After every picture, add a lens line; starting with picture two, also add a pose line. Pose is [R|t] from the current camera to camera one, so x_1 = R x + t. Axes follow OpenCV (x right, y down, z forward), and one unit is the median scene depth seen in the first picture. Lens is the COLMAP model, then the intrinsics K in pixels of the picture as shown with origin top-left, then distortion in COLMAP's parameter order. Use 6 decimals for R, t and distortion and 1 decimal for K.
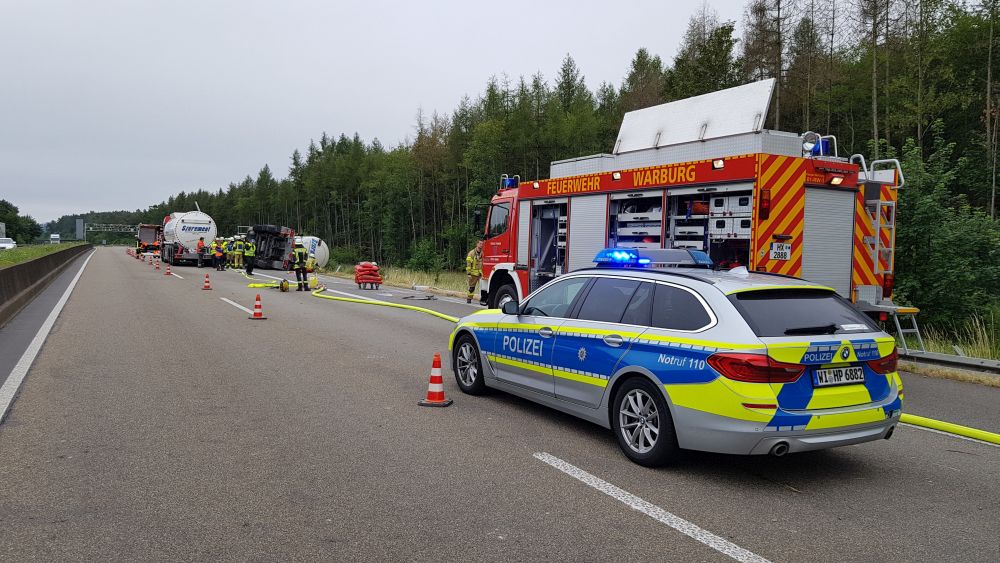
lens RADIAL K [[763.9, 0, 500.0], [0, 763.9, 281.5], [0, 0, 1]] dist [0.012683, 0.004029]
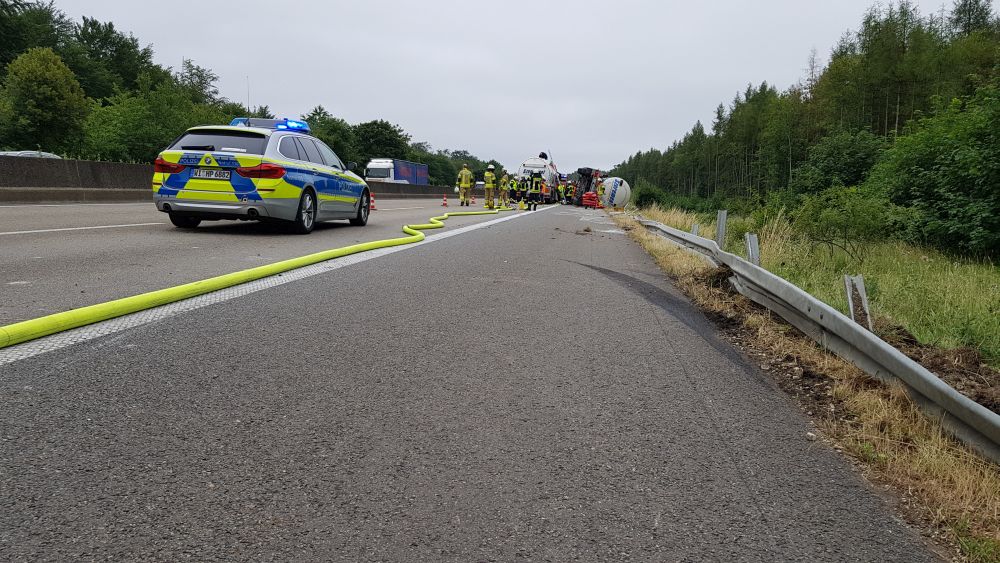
lens RADIAL K [[762.8, 0, 502.6], [0, 762.8, 306.8], [0, 0, 1]] dist [0.087354, -0.159202]
pose [[0.830760, 0.099172, -0.547726, 0.911110], [-0.053640, 0.993684, 0.098559, 0.097010], [0.554041, -0.052499, 0.830832, -0.069278]]
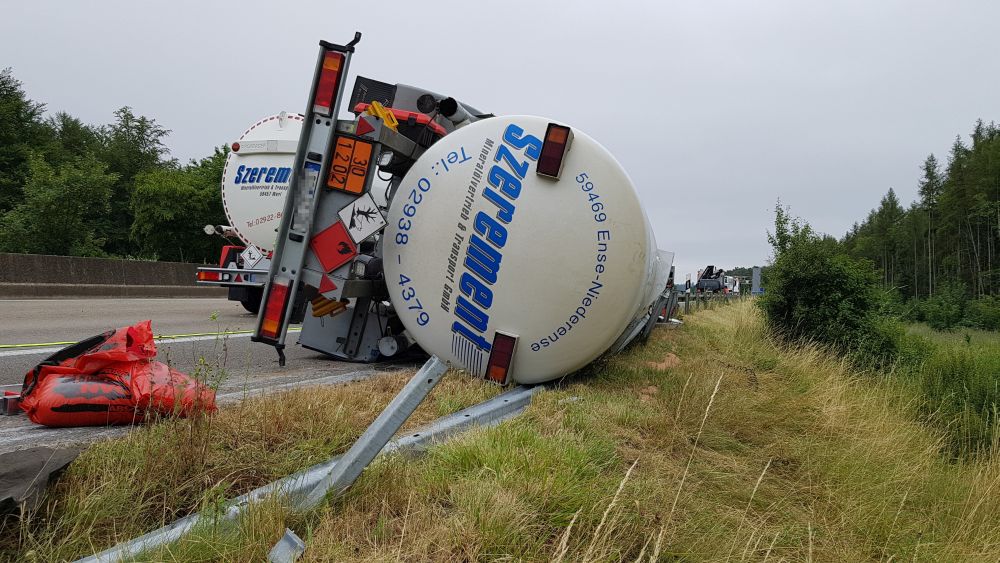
lens RADIAL K [[795.6, 0, 517.4], [0, 795.6, 280.7], [0, 0, 1]] dist [0.015527, -0.004076]
pose [[0.718206, 0.000872, -0.695830, -0.527210], [-0.053723, 0.997084, -0.054201, -0.084777], [0.693754, 0.076310, 0.716158, 3.308189]]
